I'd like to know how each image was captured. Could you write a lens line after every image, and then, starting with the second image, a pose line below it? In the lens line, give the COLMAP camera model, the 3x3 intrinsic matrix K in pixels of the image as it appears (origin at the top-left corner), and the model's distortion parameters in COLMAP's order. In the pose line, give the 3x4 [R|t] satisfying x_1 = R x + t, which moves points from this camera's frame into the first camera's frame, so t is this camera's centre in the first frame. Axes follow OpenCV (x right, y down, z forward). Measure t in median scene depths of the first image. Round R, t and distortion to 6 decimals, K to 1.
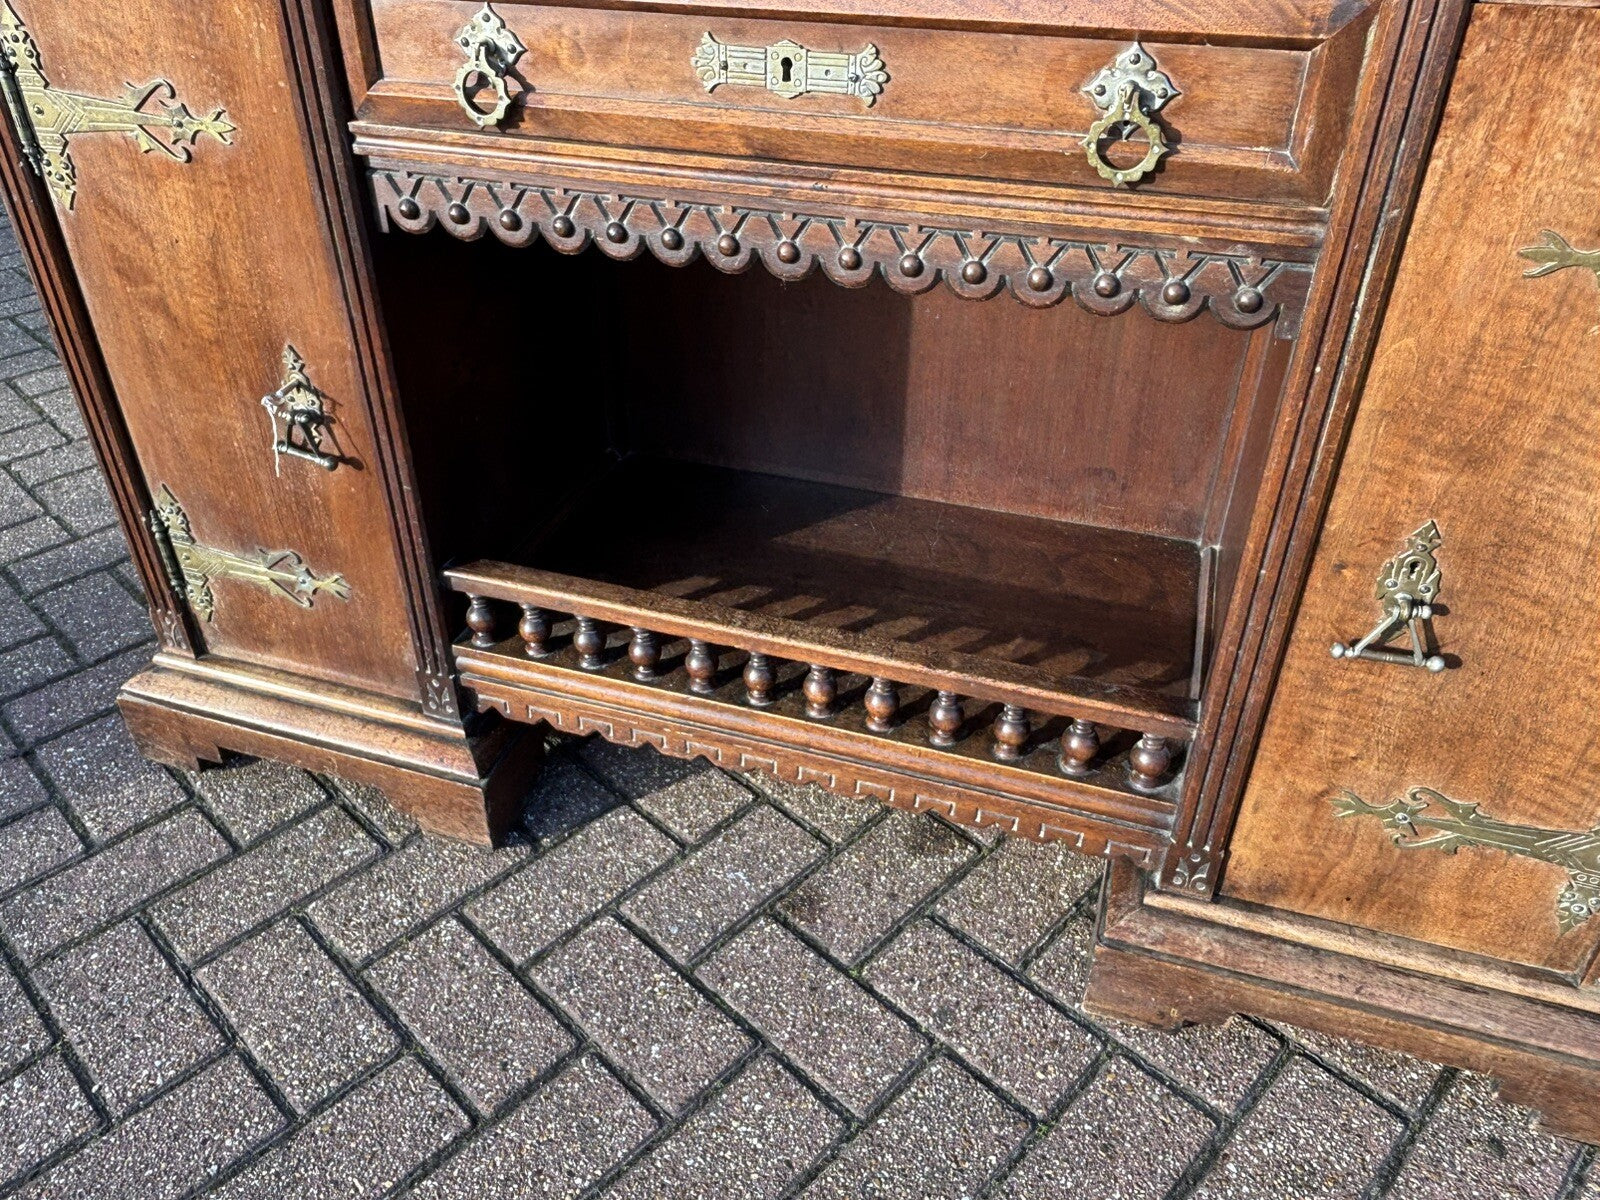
lens RADIAL K [[1209.1, 0, 769.2], [0, 1209.1, 584.5], [0, 0, 1]] dist [0.057442, -0.101069]
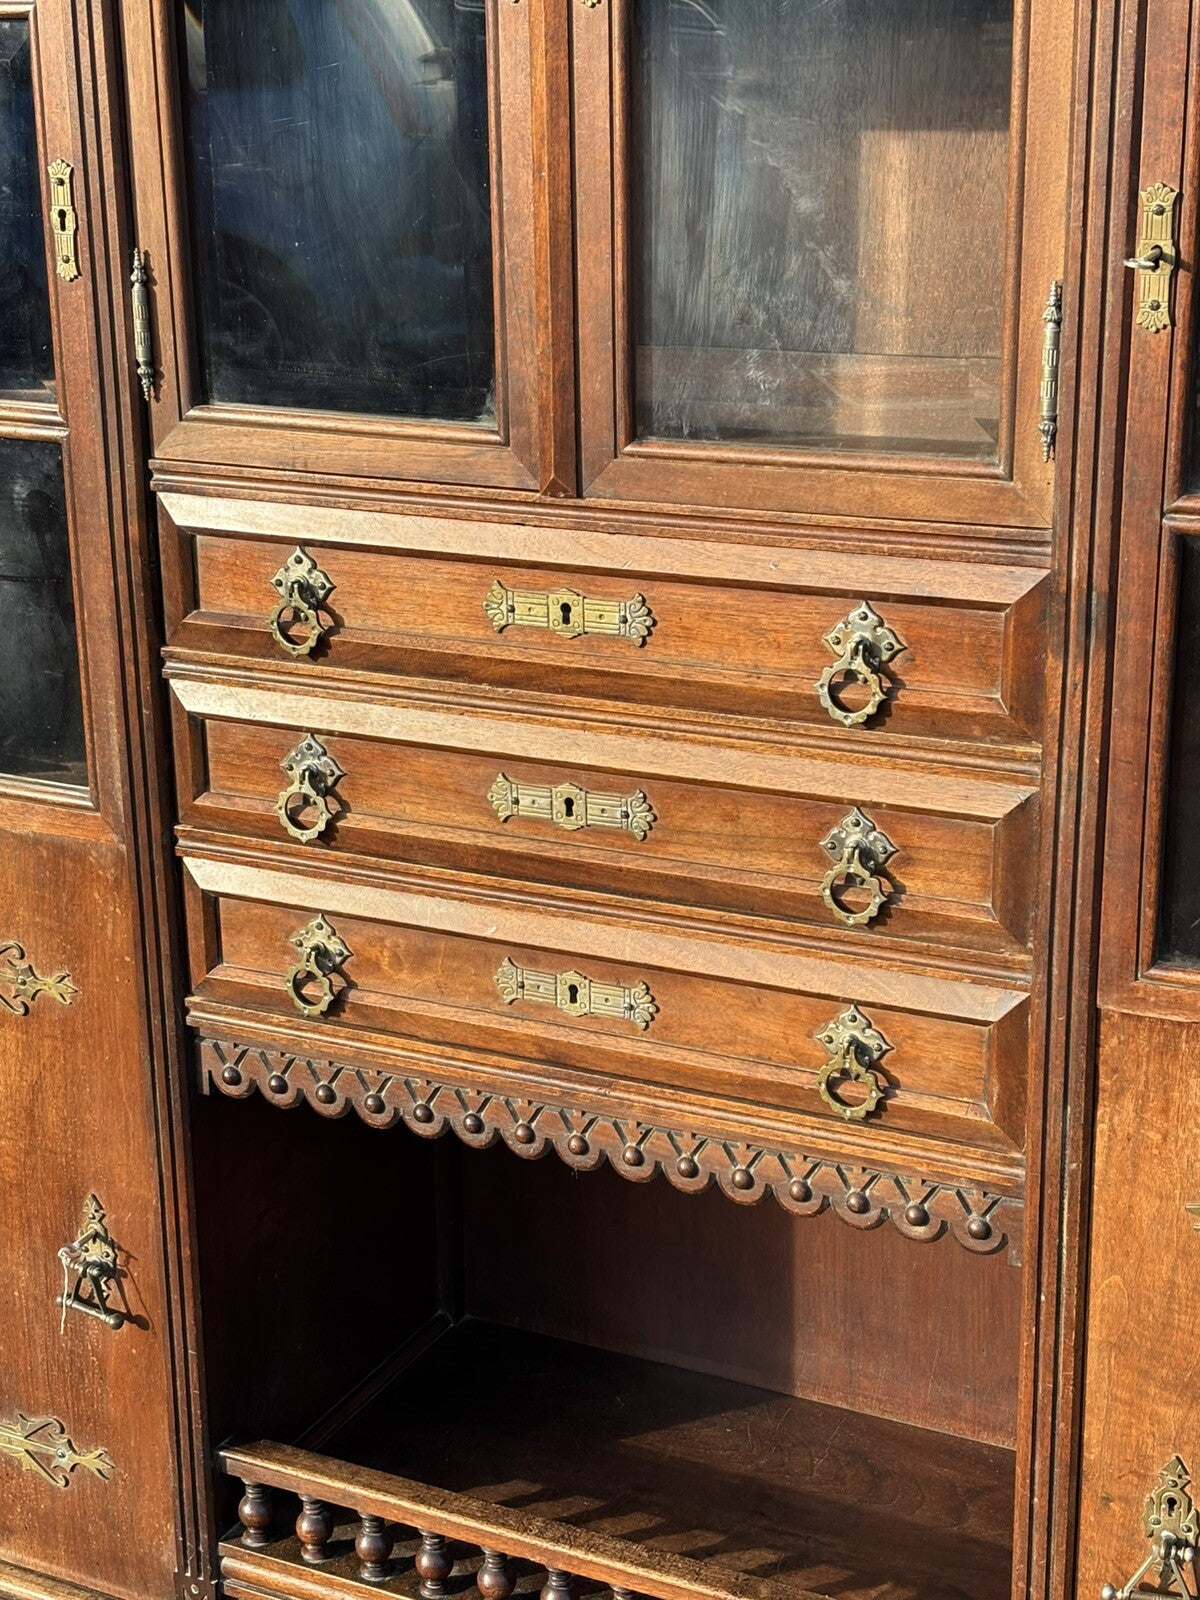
lens RADIAL K [[2538.3, 0, 589.6], [0, 2538.3, 806.7], [0, 0, 1]] dist [0.256534, -1.013761]
pose [[0.990137, 0.033756, -0.135977, 0.265184], [-0.071577, 0.956202, -0.283822, 0.059421], [0.120440, 0.290756, 0.949187, -0.987180]]
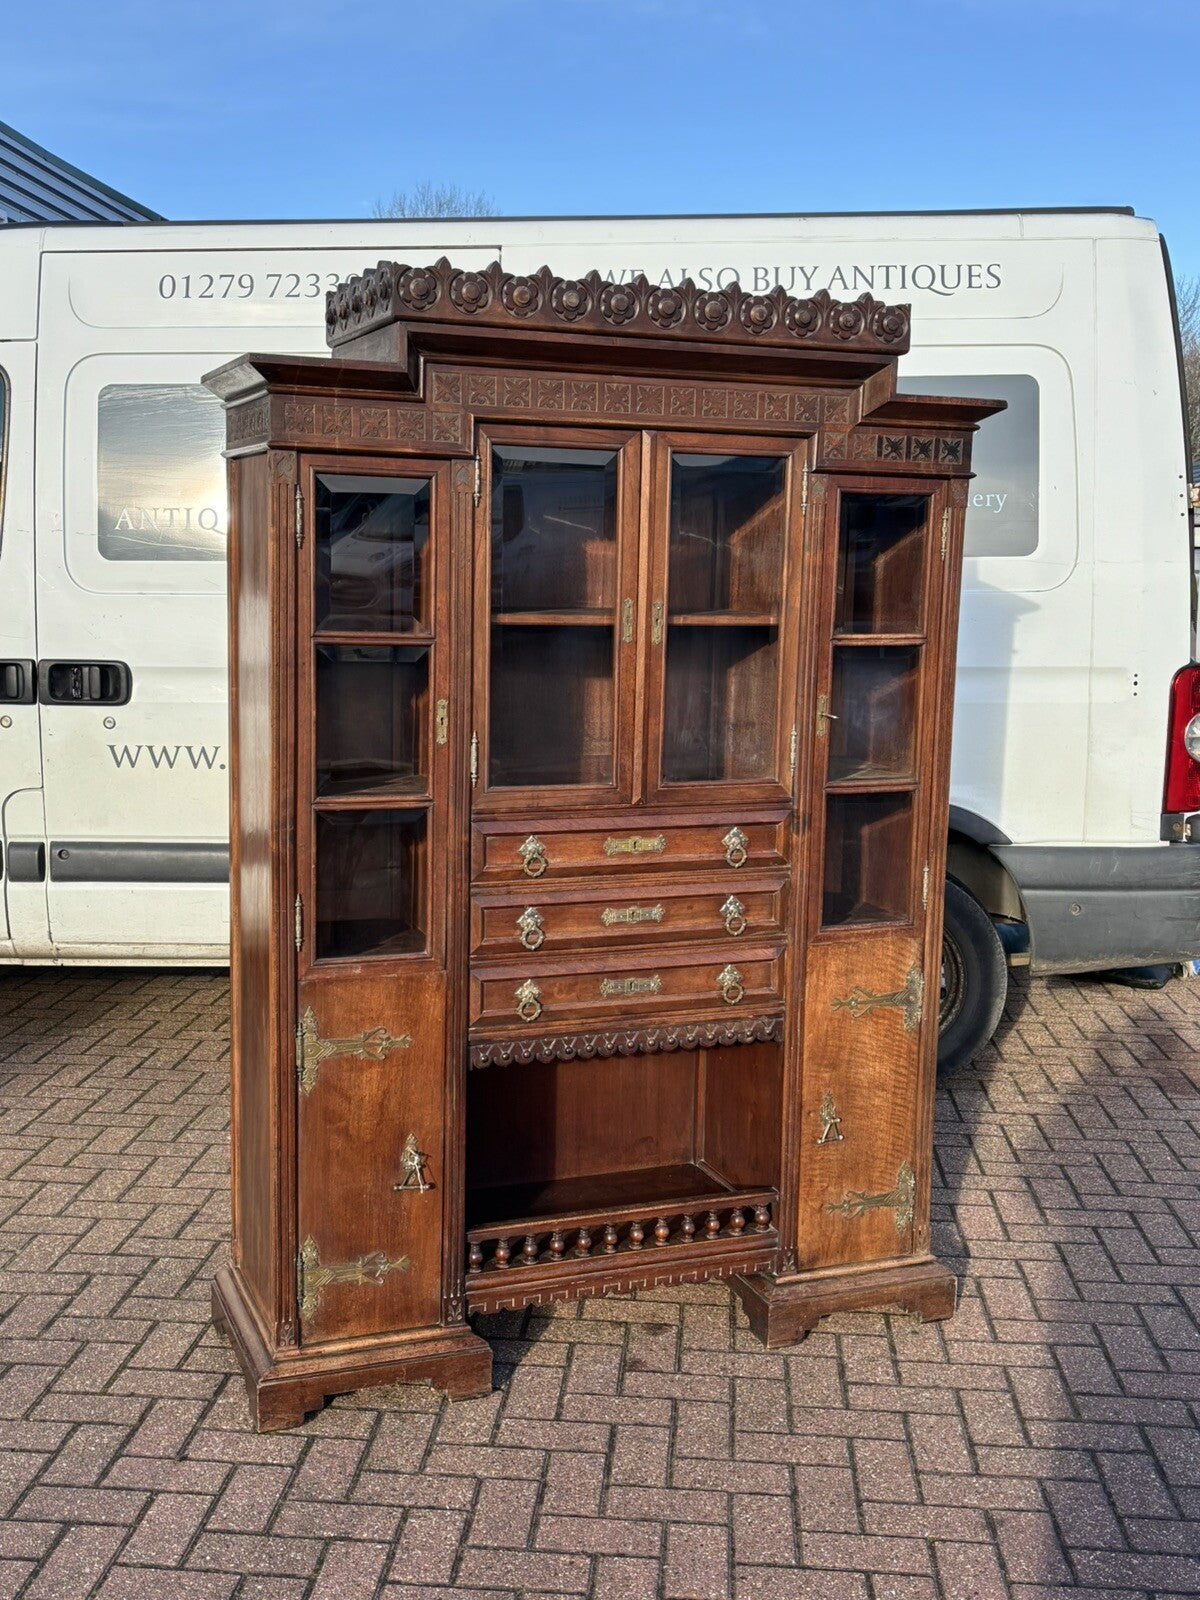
lens RADIAL K [[1710.9, 0, 592.6], [0, 1710.9, 797.4], [0, 0, 1]] dist [0.196835, -0.623415]
pose [[0.760983, -0.071776, 0.644789, -2.176835], [0.345916, 0.885693, -0.309660, 0.356116], [-0.548859, 0.458689, 0.698827, -1.688871]]
